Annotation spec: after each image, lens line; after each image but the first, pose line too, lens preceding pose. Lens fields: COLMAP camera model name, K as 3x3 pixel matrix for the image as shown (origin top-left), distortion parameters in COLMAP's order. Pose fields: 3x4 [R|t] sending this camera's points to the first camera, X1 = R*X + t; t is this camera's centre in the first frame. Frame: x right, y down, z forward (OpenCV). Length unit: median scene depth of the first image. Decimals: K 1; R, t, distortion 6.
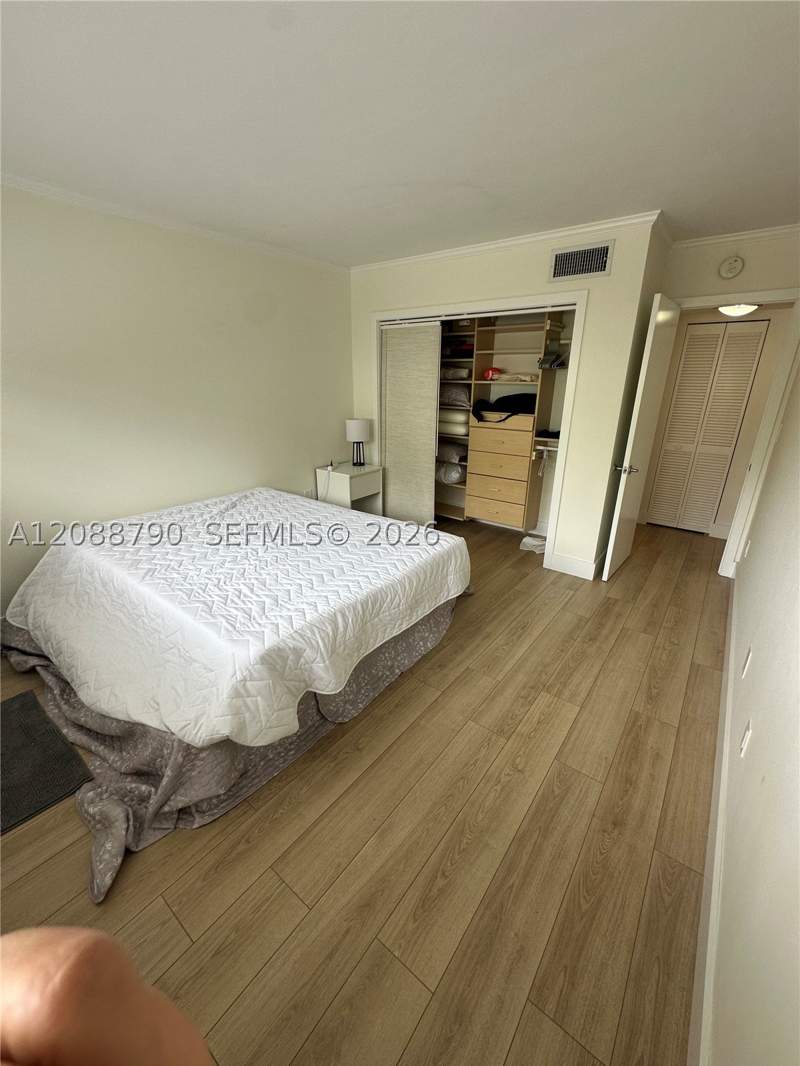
lens RADIAL K [[423.4, 0, 400.6], [0, 423.4, 531.8], [0, 0, 1]] dist [-0.004734, 0.000981]
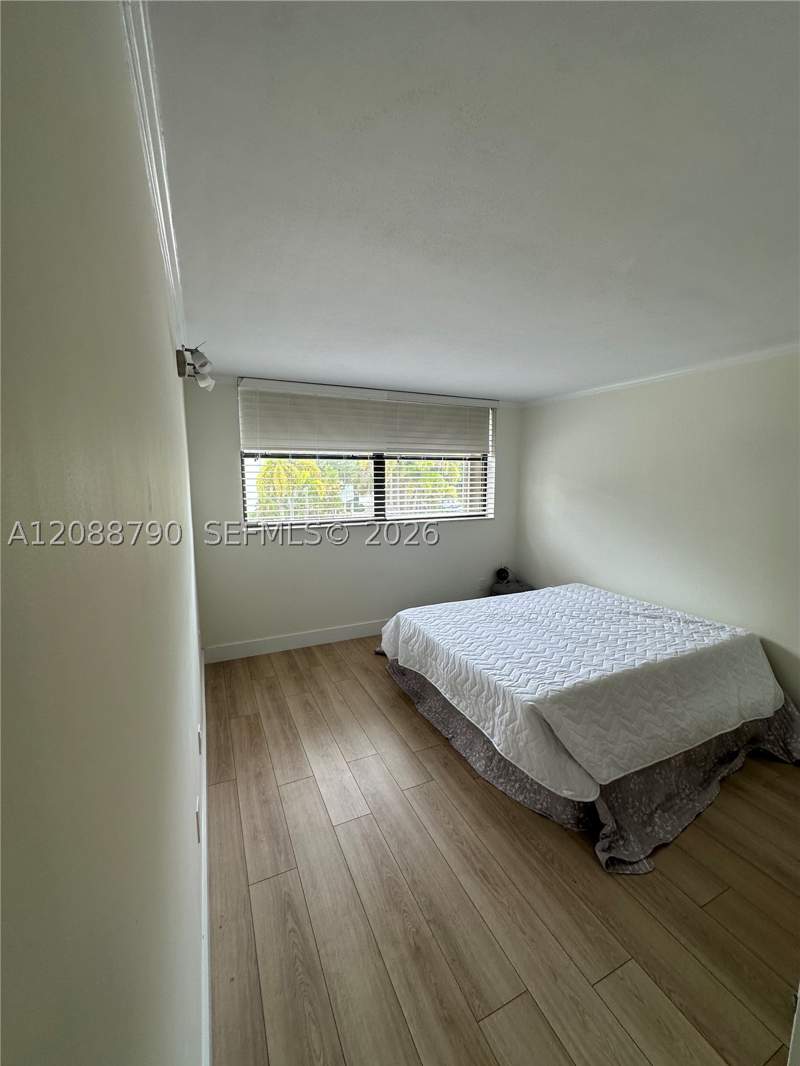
lens RADIAL K [[423.4, 0, 399.3], [0, 423.4, 532.0], [0, 0, 1]] dist [-0.004734, 0.000981]
pose [[-0.458840, 0.105015, -0.882291, 1.482049], [-0.312503, 0.910473, 0.270888, -0.657904], [0.831750, 0.400013, -0.384944, 1.597550]]
